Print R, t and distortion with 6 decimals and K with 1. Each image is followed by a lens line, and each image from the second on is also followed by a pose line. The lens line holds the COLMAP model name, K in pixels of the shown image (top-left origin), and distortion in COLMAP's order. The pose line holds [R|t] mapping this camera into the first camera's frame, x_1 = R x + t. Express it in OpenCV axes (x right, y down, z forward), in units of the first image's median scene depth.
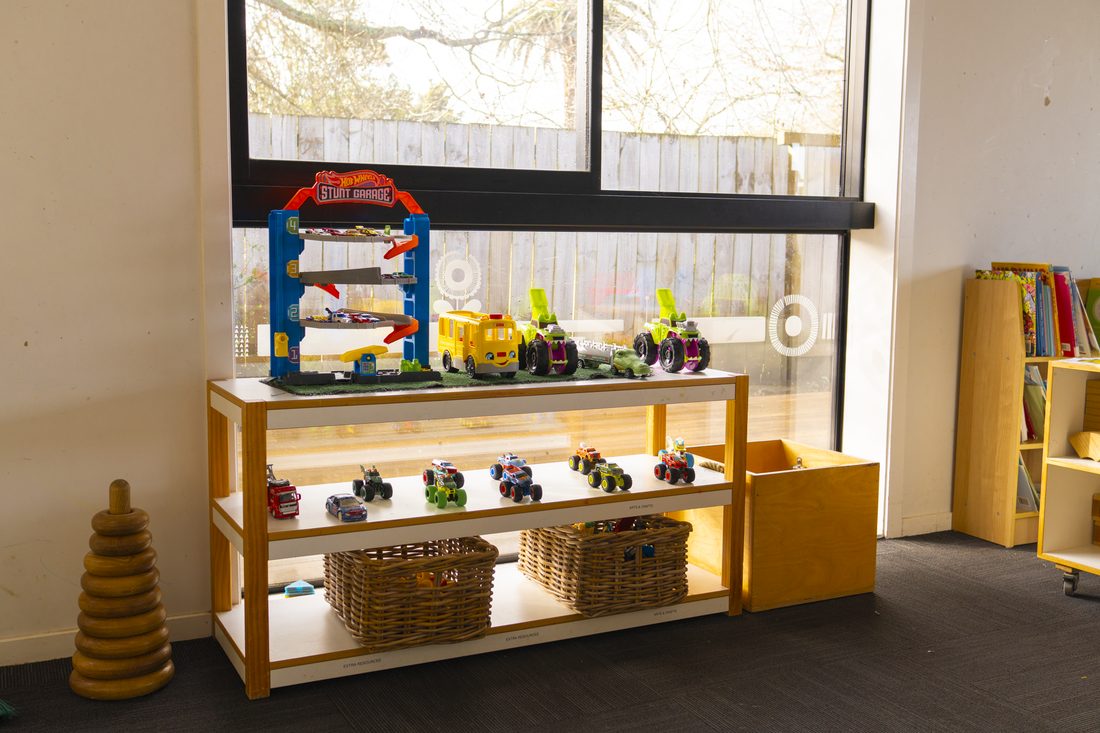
lens RADIAL K [[1117.0, 0, 551.1], [0, 1117.0, 367.7], [0, 0, 1]] dist [0.000290, 0.000000]
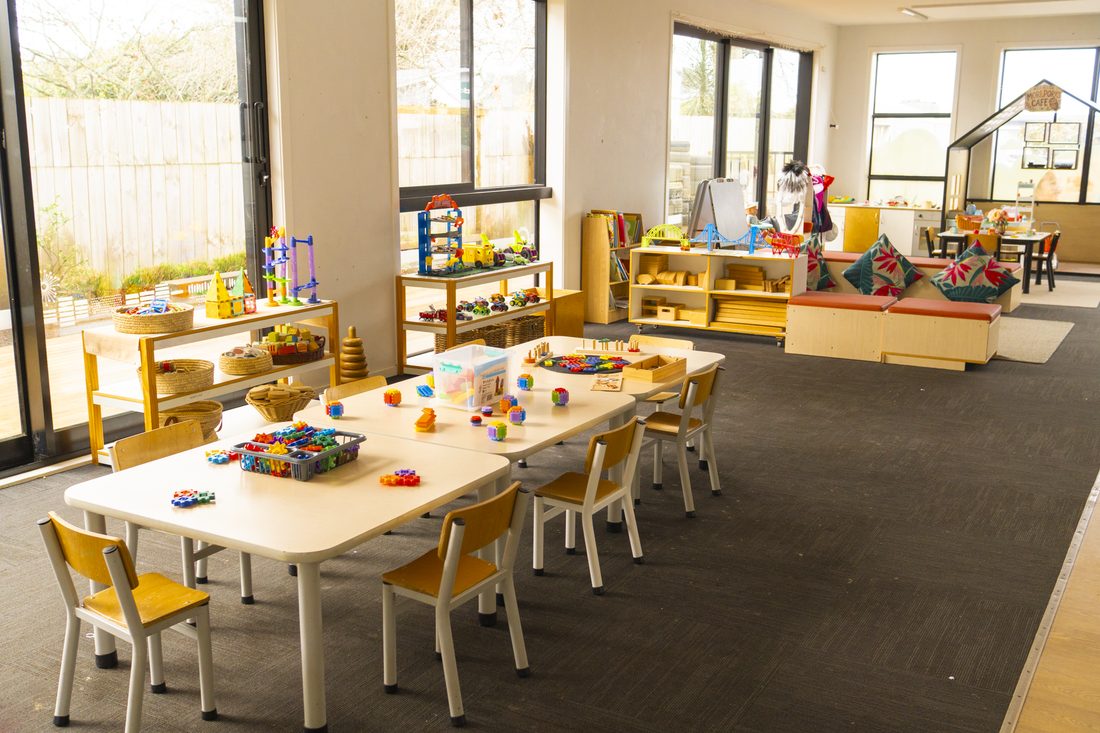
lens RADIAL K [[1117.0, 0, 545.0], [0, 1117.0, 368.7], [0, 0, 1]] dist [0.000290, 0.000000]
pose [[0.835499, -0.114631, 0.537402, -1.215139], [0.059966, 0.991178, 0.118195, -0.051820], [-0.546210, -0.066526, 0.835002, -1.177386]]
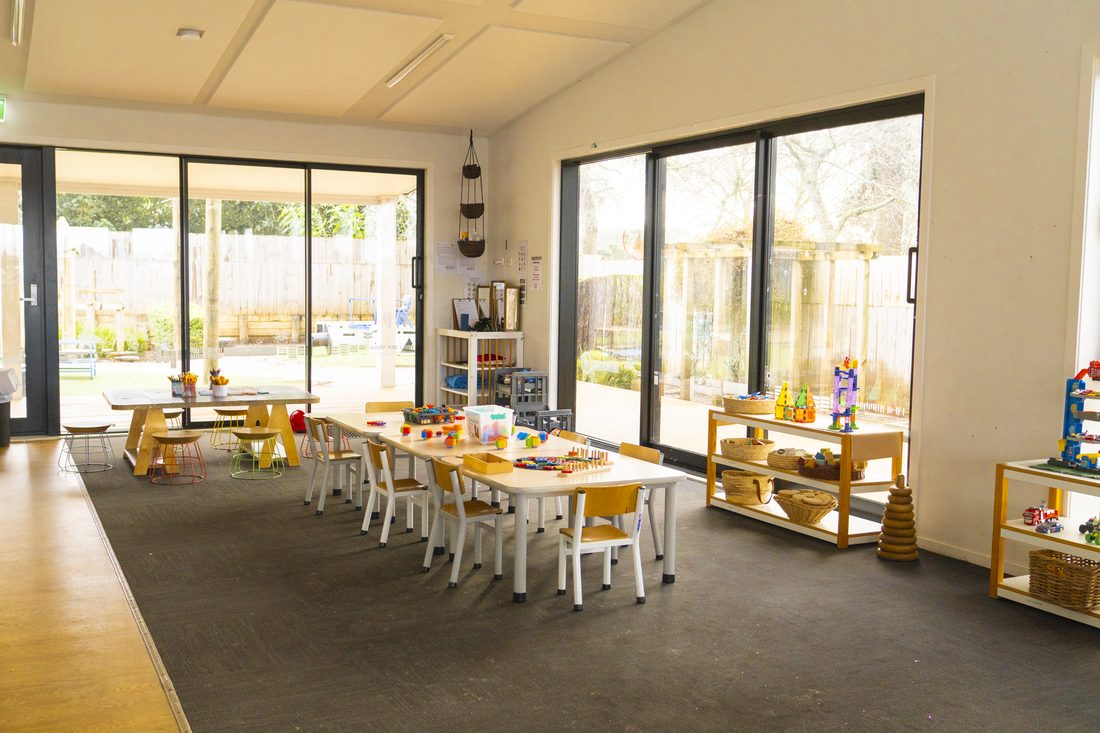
lens RADIAL K [[1072.7, 0, 550.6], [0, 1072.7, 365.6], [0, 0, 1]] dist [-0.010097, 0.000000]
pose [[0.025216, 0.072162, -0.997074, 1.522014], [-0.119413, 0.990468, 0.068663, -0.152488], [0.992524, 0.117332, 0.033593, 0.077449]]
